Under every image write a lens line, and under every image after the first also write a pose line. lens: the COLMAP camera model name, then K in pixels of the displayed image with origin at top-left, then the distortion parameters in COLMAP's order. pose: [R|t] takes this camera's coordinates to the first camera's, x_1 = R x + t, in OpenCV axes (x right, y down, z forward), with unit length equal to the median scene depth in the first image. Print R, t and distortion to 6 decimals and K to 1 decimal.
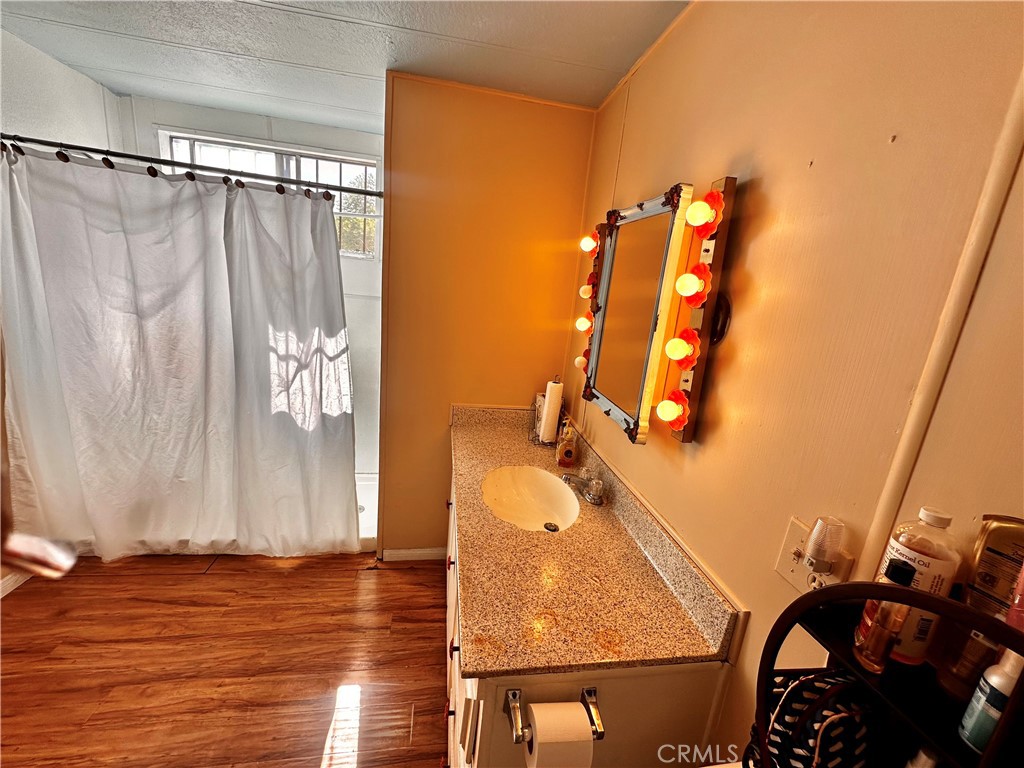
lens RADIAL K [[409.4, 0, 509.4], [0, 409.4, 386.3], [0, 0, 1]] dist [-0.003608, 0.001573]
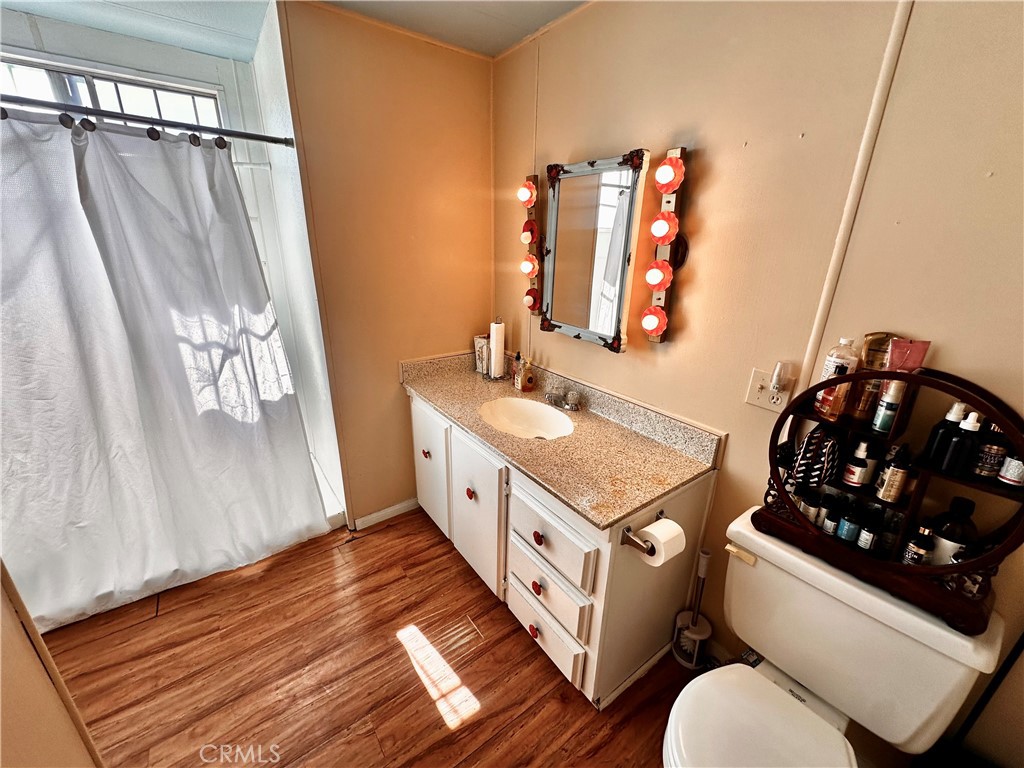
lens RADIAL K [[409.4, 0, 509.2], [0, 409.4, 386.0], [0, 0, 1]] dist [-0.003608, 0.001573]
pose [[0.888760, -0.223926, 0.399954, -0.370271], [0.169703, 0.971294, 0.166700, -0.024953], [-0.425802, -0.080283, 0.901248, -0.039647]]
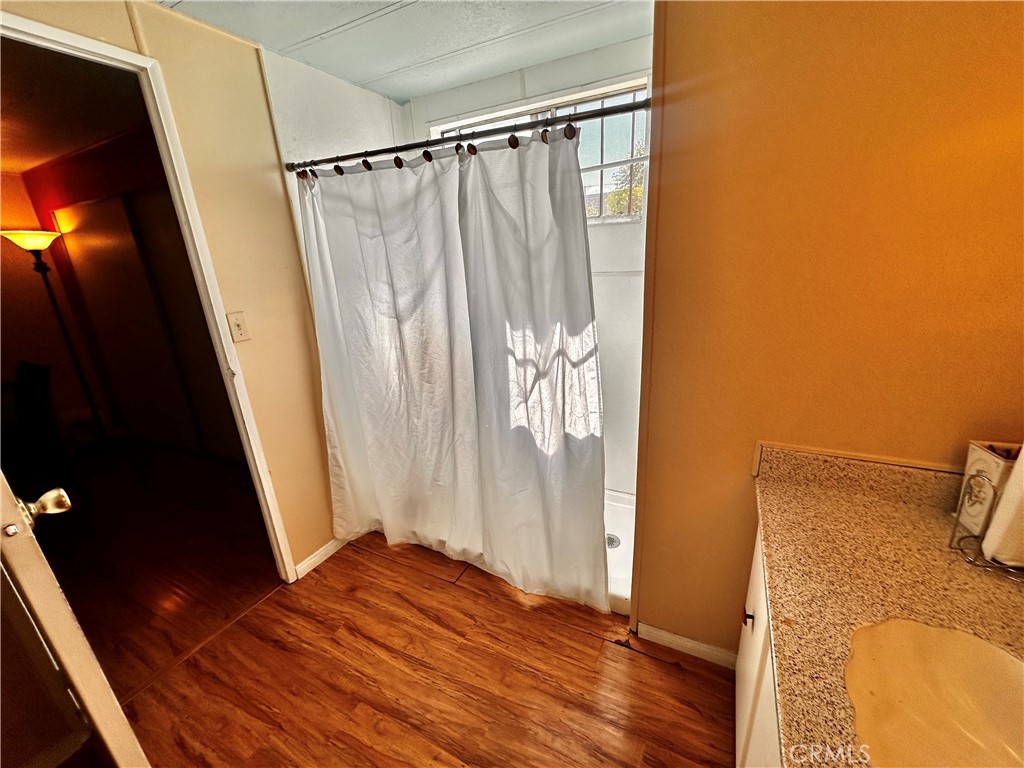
lens RADIAL K [[409.4, 0, 512.7], [0, 409.4, 387.0], [0, 0, 1]] dist [-0.003608, 0.001573]
pose [[0.801001, 0.049101, -0.596645, -0.090307], [-0.010958, 0.997666, 0.067391, -0.081833], [0.598562, -0.047442, 0.799670, 0.372078]]
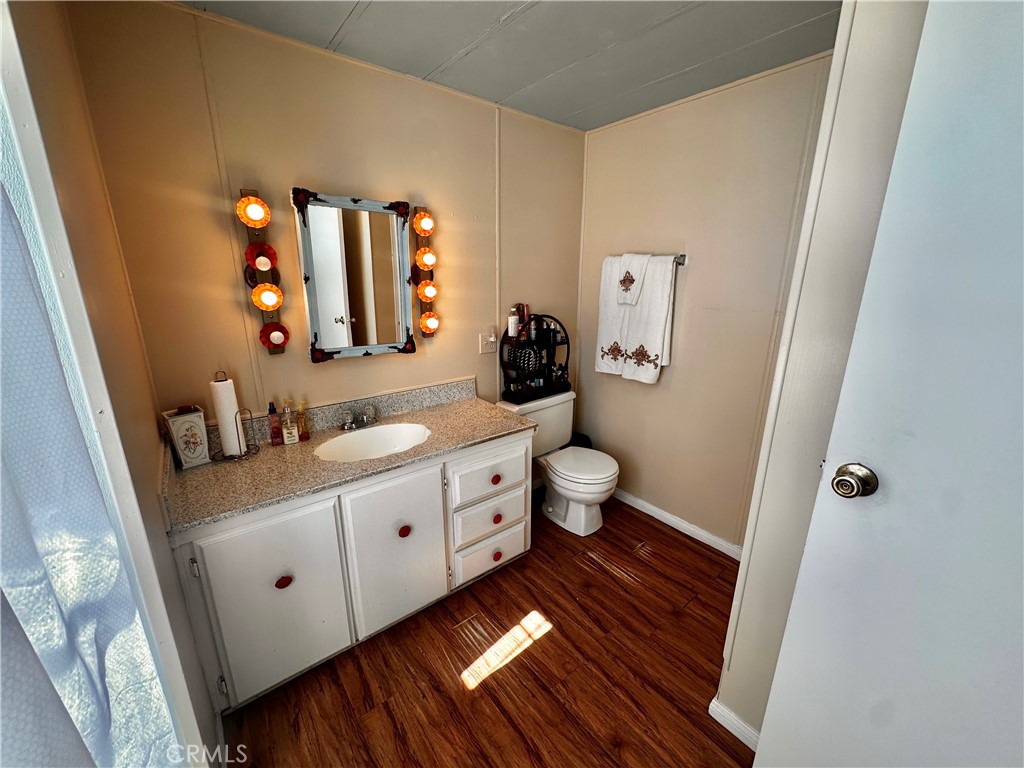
lens RADIAL K [[409.4, 0, 517.6], [0, 409.4, 383.2], [0, 0, 1]] dist [-0.003608, 0.001573]
pose [[-0.497681, -0.320185, 0.806099, -0.874660], [0.149554, 0.883773, 0.443372, -0.289875], [-0.854370, 0.341213, -0.391952, 0.876413]]
